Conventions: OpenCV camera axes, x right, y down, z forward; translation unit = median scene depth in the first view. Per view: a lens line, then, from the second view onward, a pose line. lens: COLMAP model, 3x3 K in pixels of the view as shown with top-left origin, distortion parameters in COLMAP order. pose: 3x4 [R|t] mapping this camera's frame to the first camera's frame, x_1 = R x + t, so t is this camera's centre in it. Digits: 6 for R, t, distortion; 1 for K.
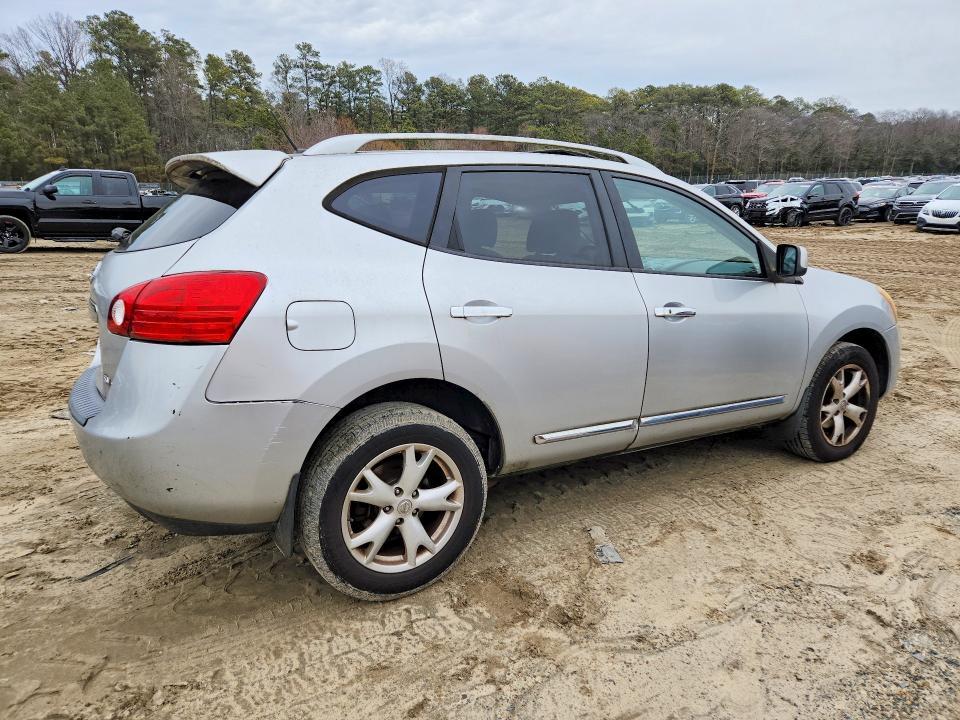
lens RADIAL K [[636.3, 0, 483.3], [0, 636.3, 359.7], [0, 0, 1]] dist [0.068975, -0.055599]
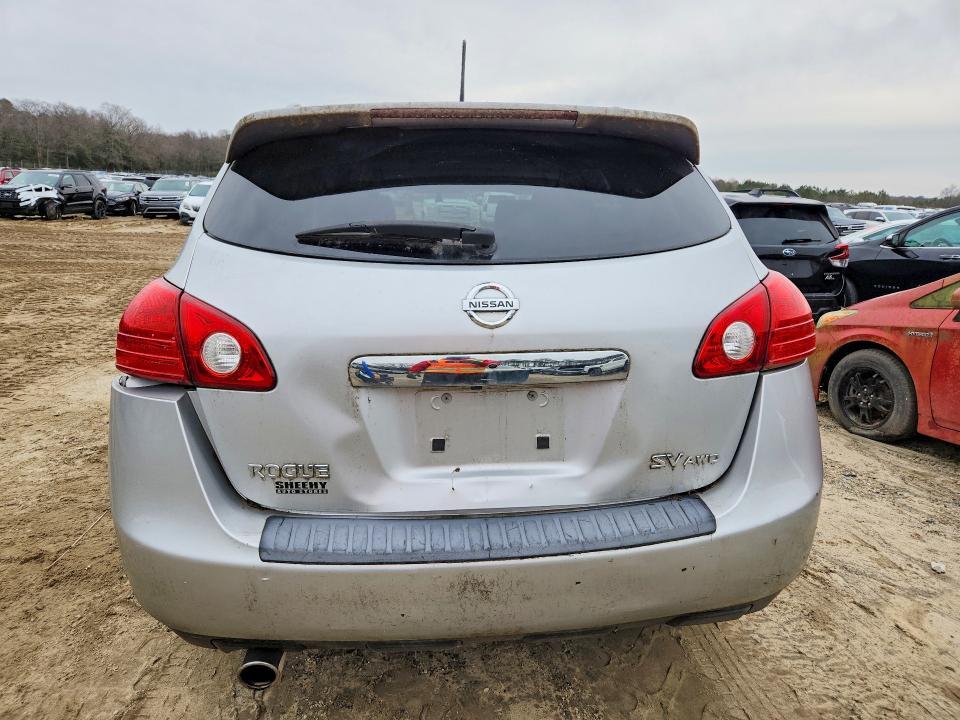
lens RADIAL K [[636.3, 0, 483.3], [0, 636.3, 359.7], [0, 0, 1]] dist [0.068975, -0.055599]
pose [[0.439058, -0.192965, 0.877492, -0.096262], [0.184739, 0.975184, 0.122012, -0.014074], [-0.879261, 0.108537, 0.463811, 0.069136]]
